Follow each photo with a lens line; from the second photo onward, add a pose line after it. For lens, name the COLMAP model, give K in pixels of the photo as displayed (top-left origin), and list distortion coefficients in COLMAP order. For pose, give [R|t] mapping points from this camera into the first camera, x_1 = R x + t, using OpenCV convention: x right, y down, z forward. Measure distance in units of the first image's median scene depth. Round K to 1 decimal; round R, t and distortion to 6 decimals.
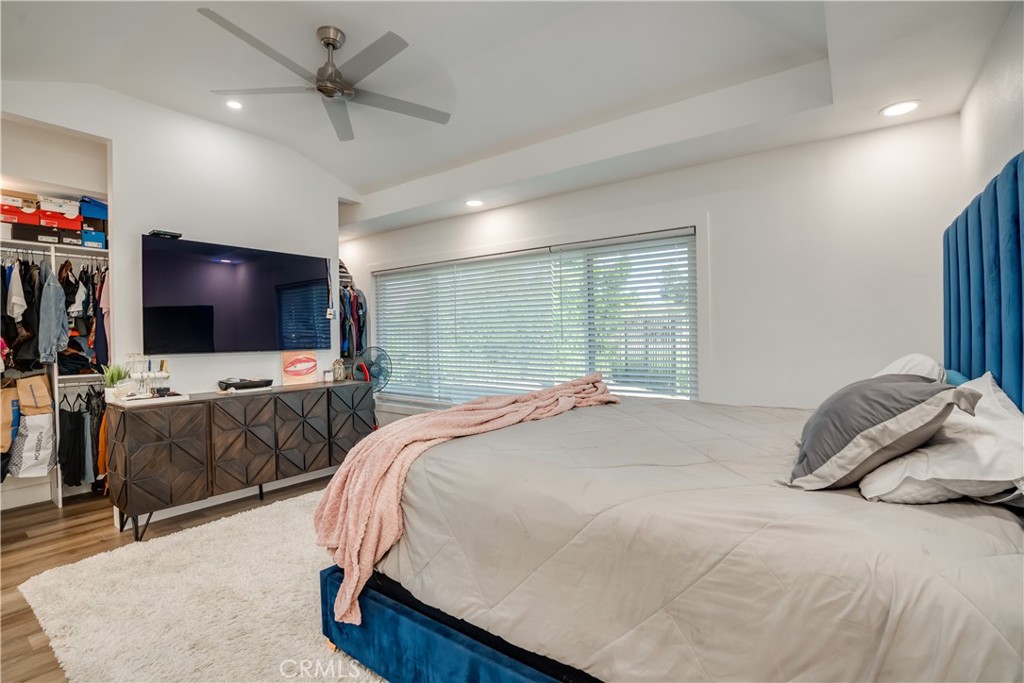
lens RADIAL K [[482.1, 0, 512.0], [0, 482.1, 341.5], [0, 0, 1]] dist [-0.014603, 0.000020]
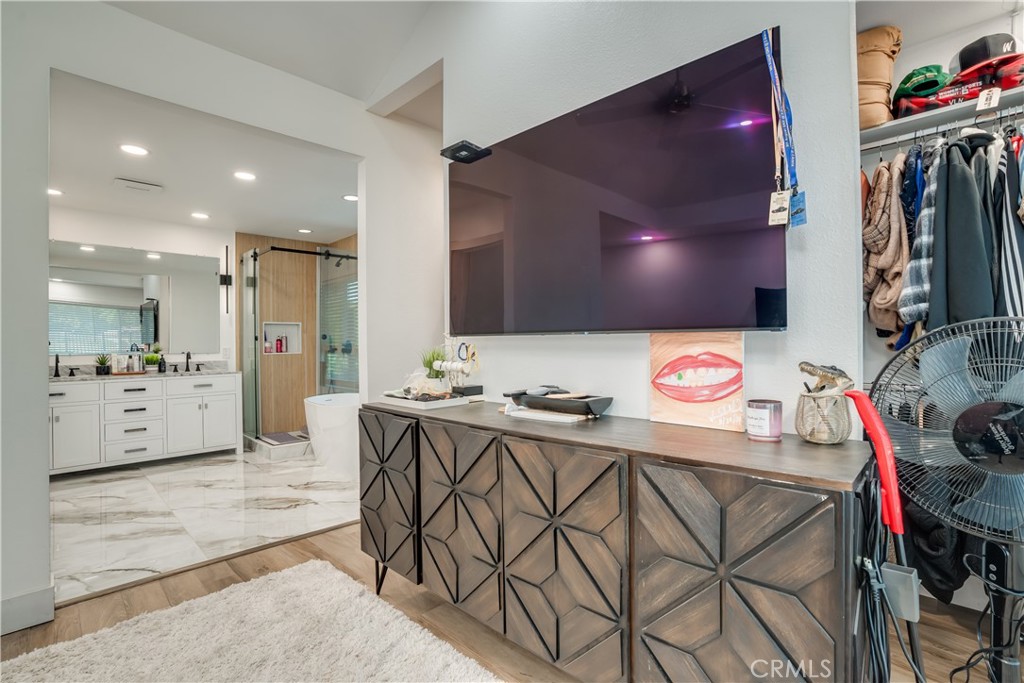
lens RADIAL K [[482.1, 0, 512.0], [0, 482.1, 341.5], [0, 0, 1]] dist [-0.014603, 0.000020]
pose [[-0.128467, 0.012741, -0.991632, -0.069833], [0.003221, 0.999918, 0.012430, 0.020822], [0.991709, -0.001597, -0.128497, 0.925015]]
